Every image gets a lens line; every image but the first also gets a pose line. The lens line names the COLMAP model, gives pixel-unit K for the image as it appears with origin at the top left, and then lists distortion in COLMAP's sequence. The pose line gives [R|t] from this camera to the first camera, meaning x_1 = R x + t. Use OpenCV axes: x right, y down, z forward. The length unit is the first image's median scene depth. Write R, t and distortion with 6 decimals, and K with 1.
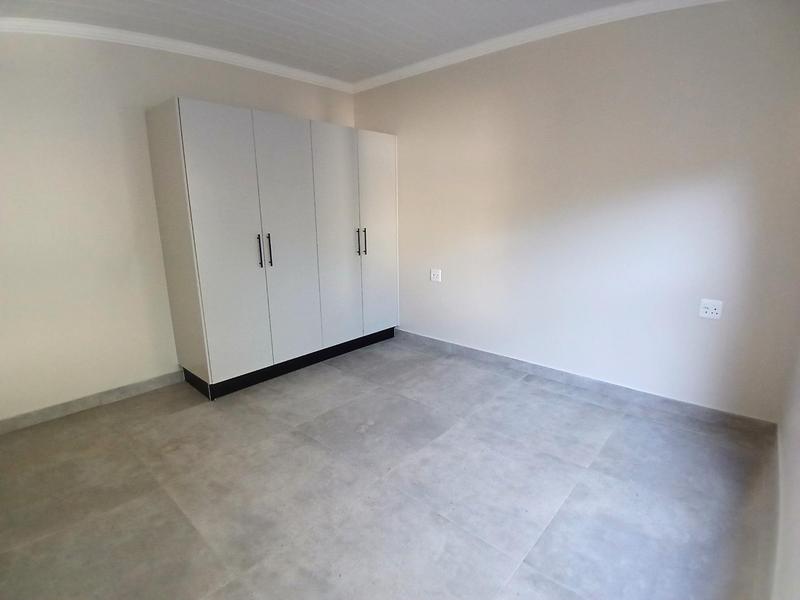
lens RADIAL K [[403.8, 0, 403.1], [0, 403.8, 300.7], [0, 0, 1]] dist [-0.002393, -0.040651]
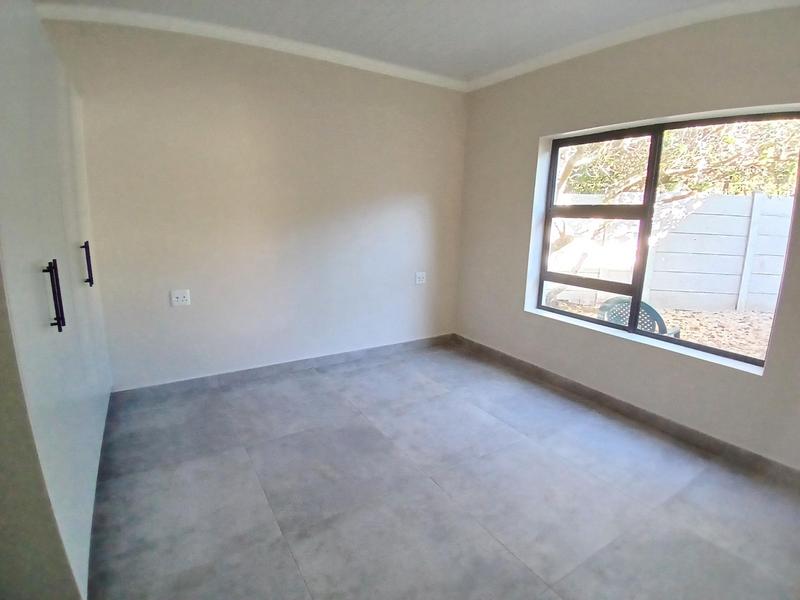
lens RADIAL K [[403.8, 0, 403.1], [0, 403.8, 300.7], [0, 0, 1]] dist [-0.002393, -0.040651]
pose [[0.266822, -0.184052, 0.946008, -0.716896], [0.189028, 0.972523, 0.135895, -0.110825], [-0.945026, 0.142562, 0.294281, 0.516983]]
